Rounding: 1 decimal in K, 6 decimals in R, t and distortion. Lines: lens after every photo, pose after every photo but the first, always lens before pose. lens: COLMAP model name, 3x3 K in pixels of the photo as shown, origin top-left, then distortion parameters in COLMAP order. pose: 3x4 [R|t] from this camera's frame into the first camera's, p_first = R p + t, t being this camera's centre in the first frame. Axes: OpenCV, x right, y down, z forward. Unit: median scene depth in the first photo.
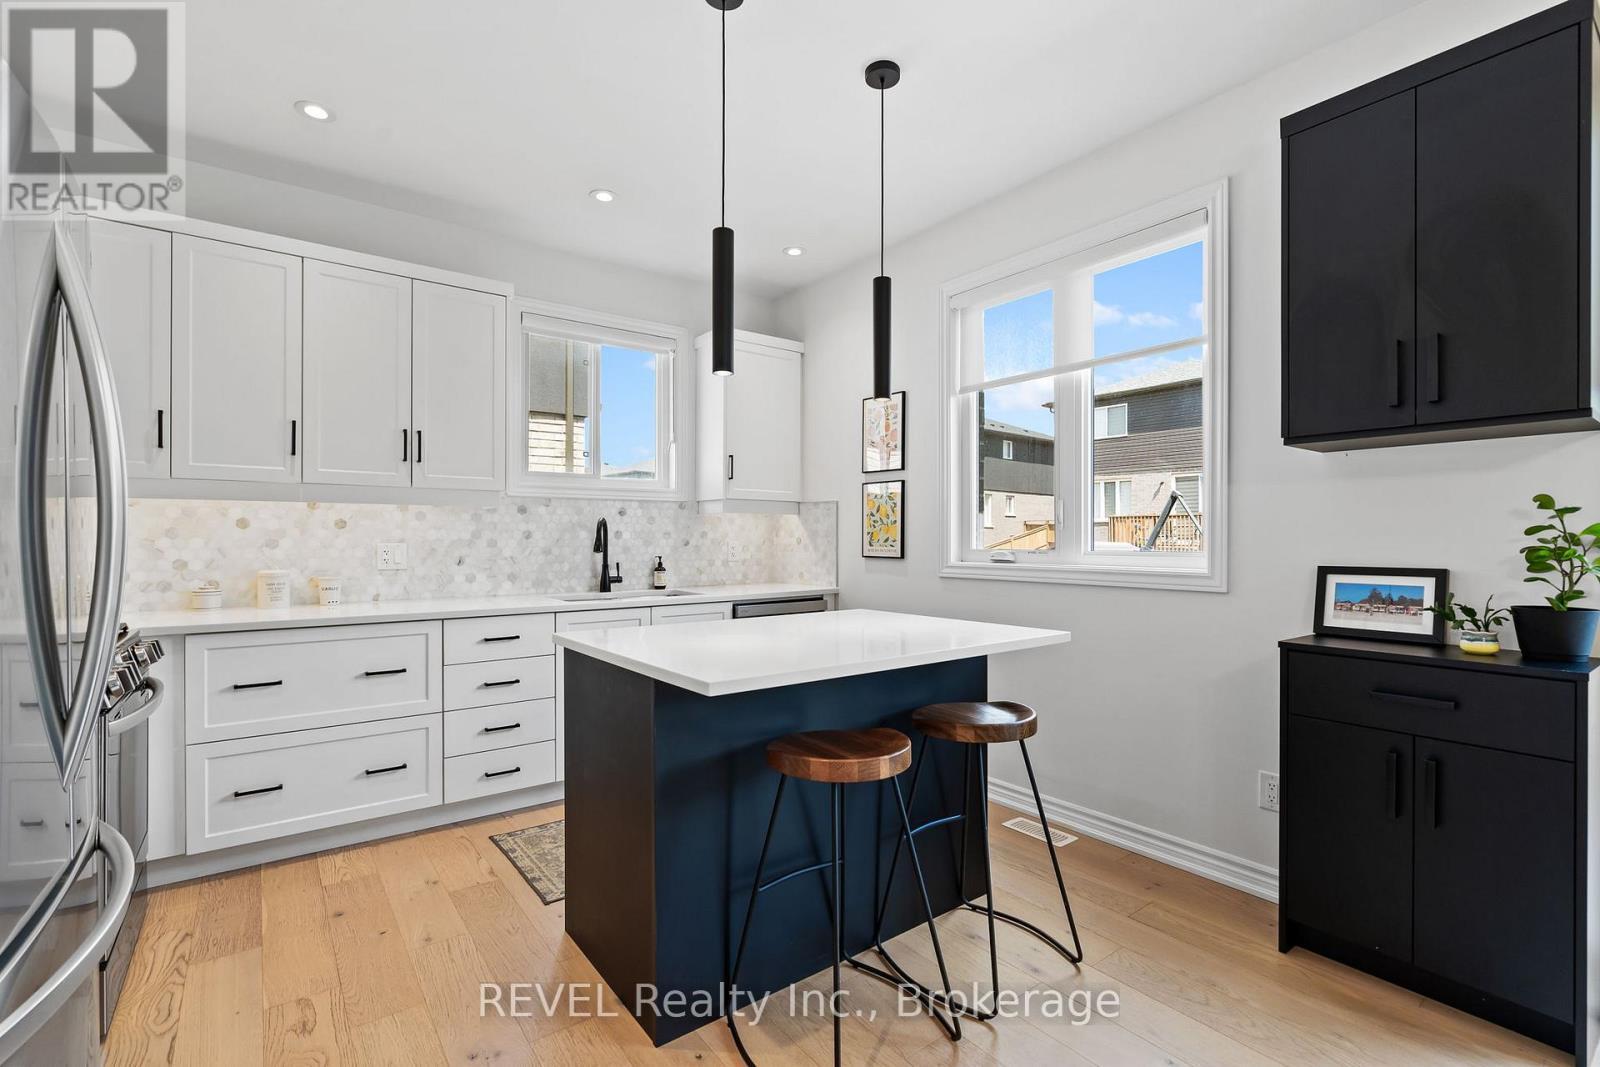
lens RADIAL K [[729.0, 0, 803.1], [0, 729.0, 534.3], [0, 0, 1]] dist [-0.002370, 0.000772]
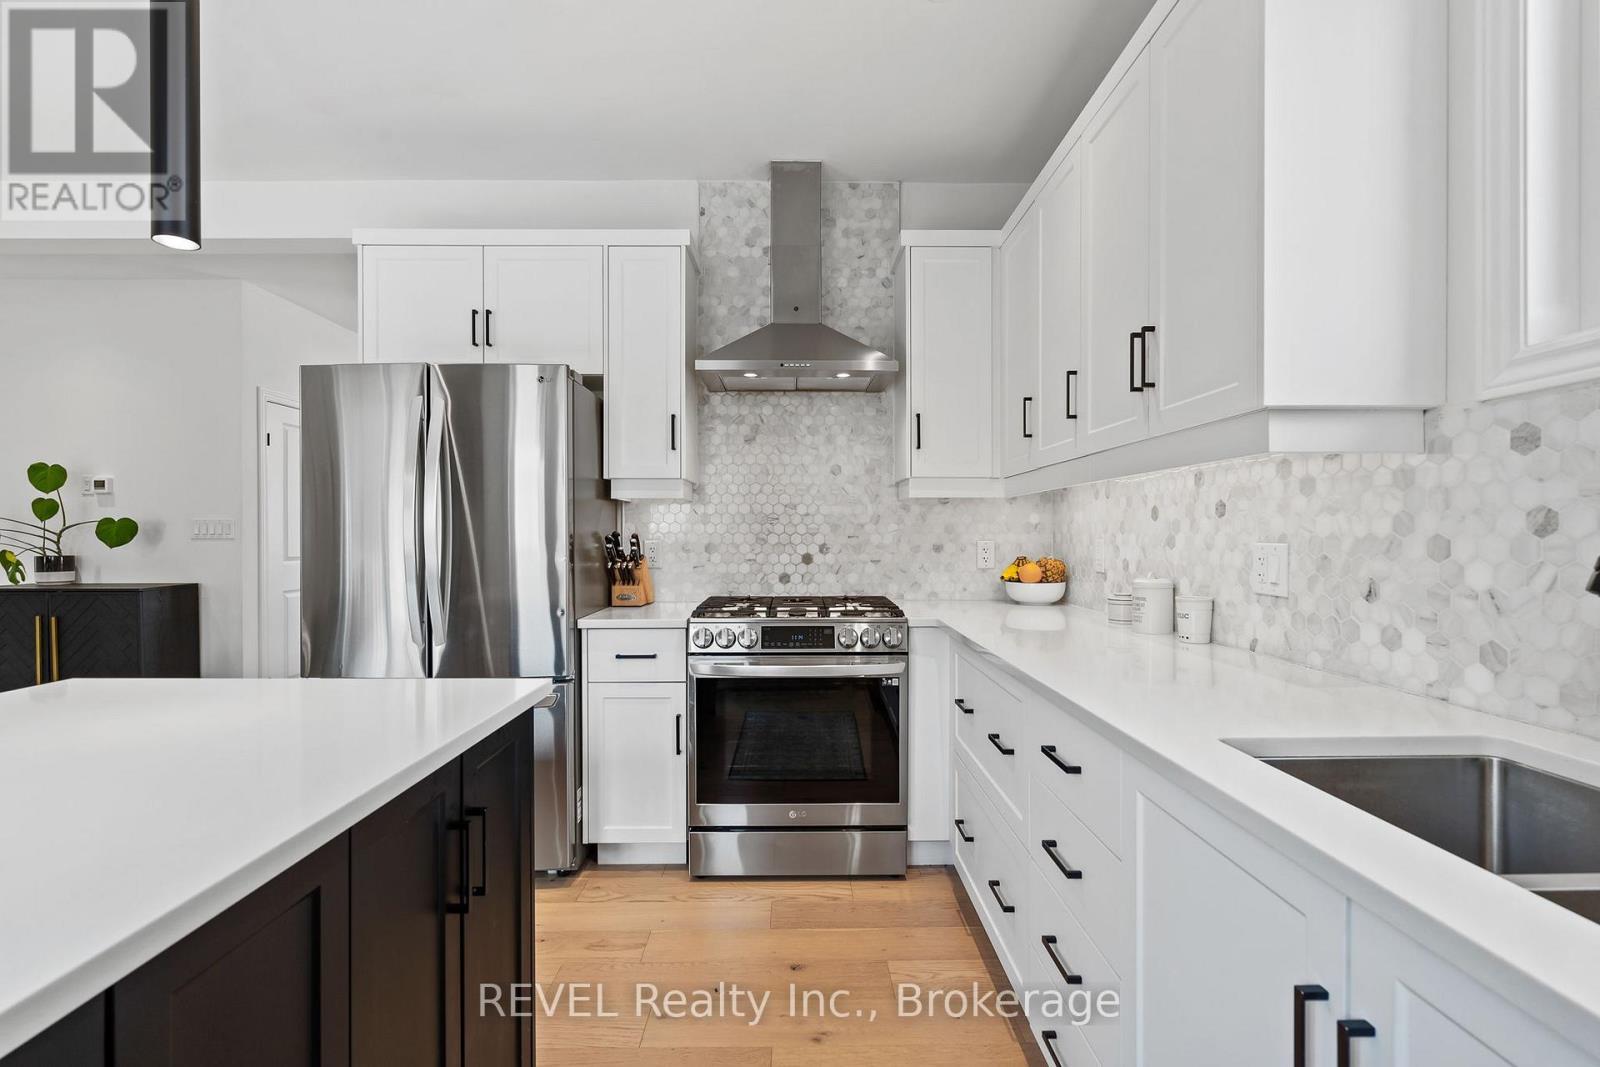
lens RADIAL K [[729.0, 0, 798.9], [0, 729.0, 536.8], [0, 0, 1]] dist [-0.002370, 0.000772]
pose [[-0.595577, 0.004172, -0.803287, 0.034325], [0.005151, 0.999986, 0.001375, 0.005011], [0.803282, -0.003319, -0.595590, 0.950098]]
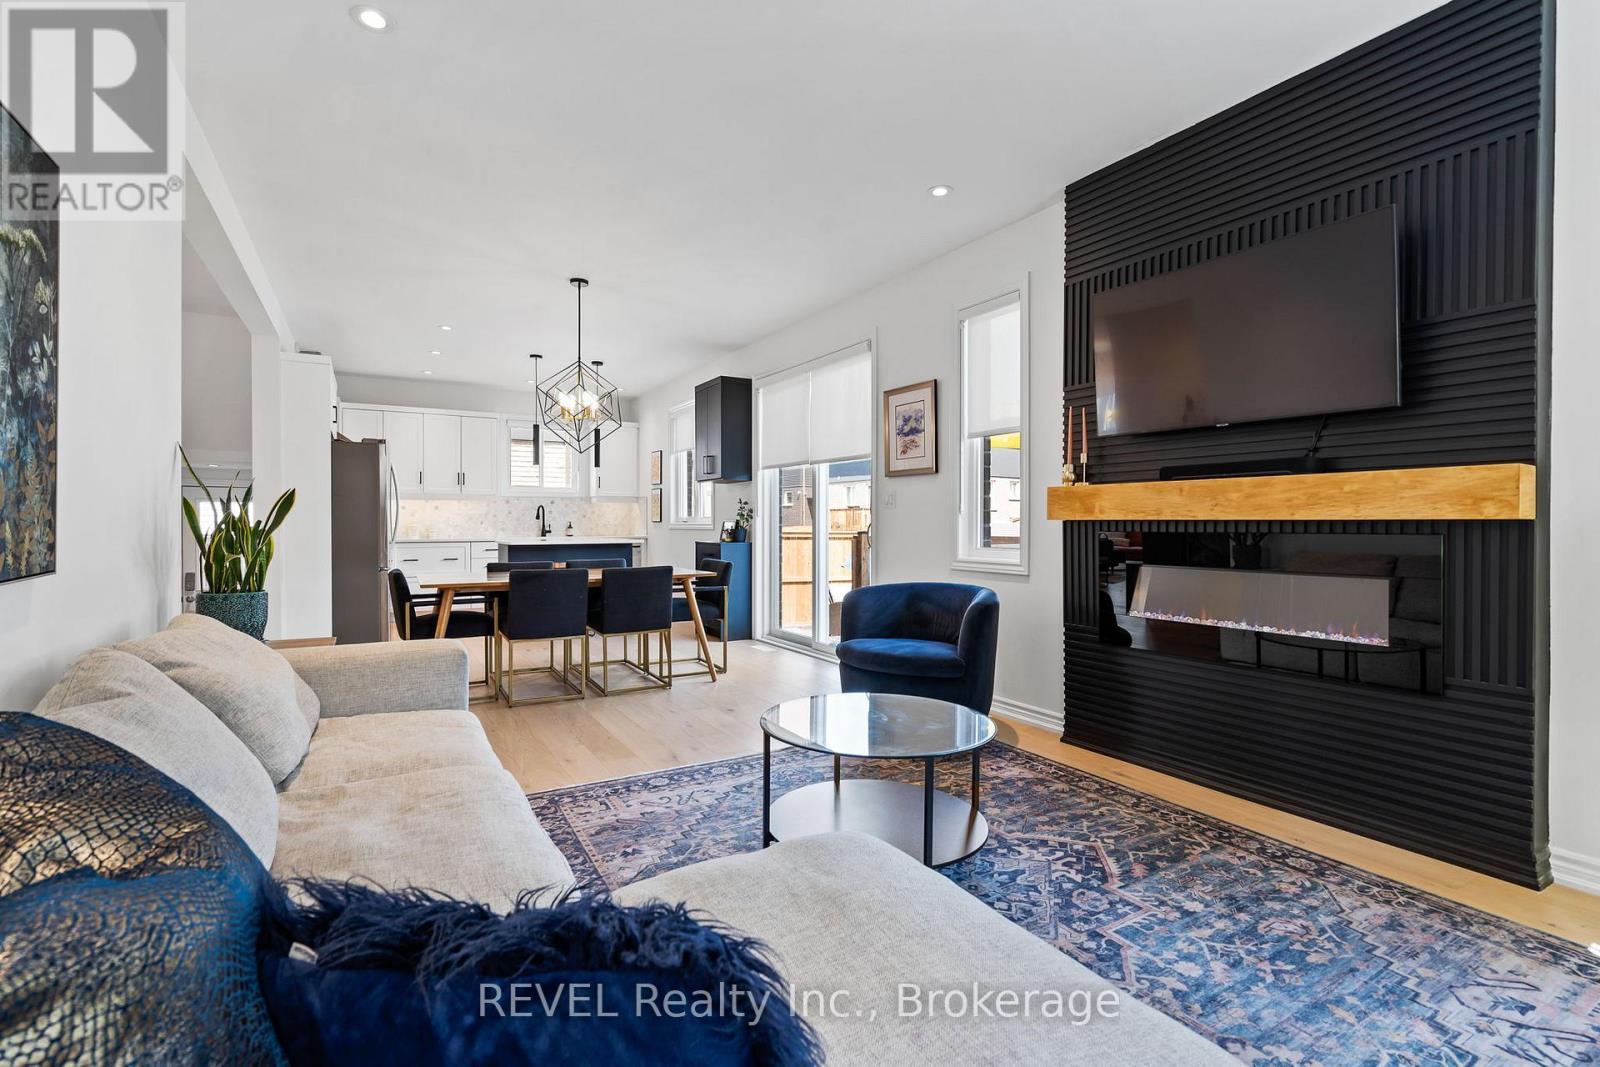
lens RADIAL K [[729.0, 0, 797.4], [0, 729.0, 526.9], [0, 0, 1]] dist [-0.002370, 0.000772]
pose [[0.992756, -0.001110, -0.120141, 0.871109], [0.002331, 0.999947, 0.010018, 0.028056], [0.120123, -0.010225, 0.992706, -1.301608]]
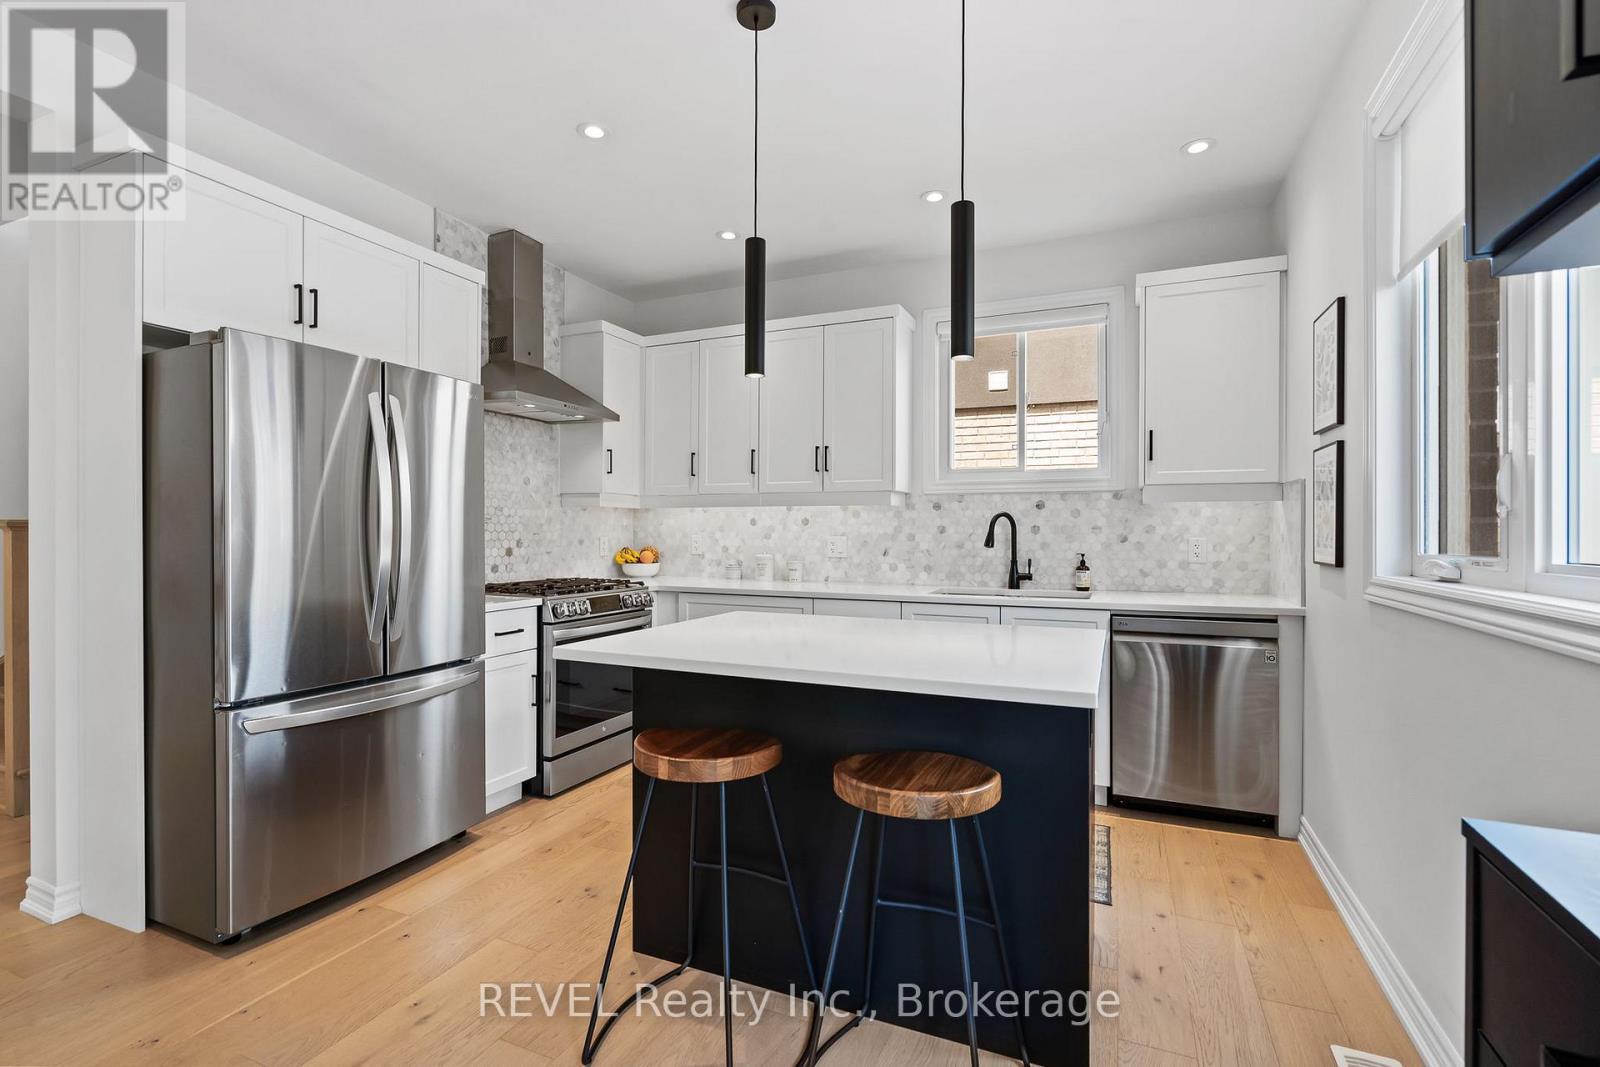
lens RADIAL K [[729.0, 0, 802.5], [0, 729.0, 533.9], [0, 0, 1]] dist [-0.002370, 0.000772]
pose [[0.490320, 0.003955, -0.871533, 0.461831], [0.001145, 0.999986, 0.005182, 0.001189], [0.871542, -0.003539, 0.490309, 0.302279]]
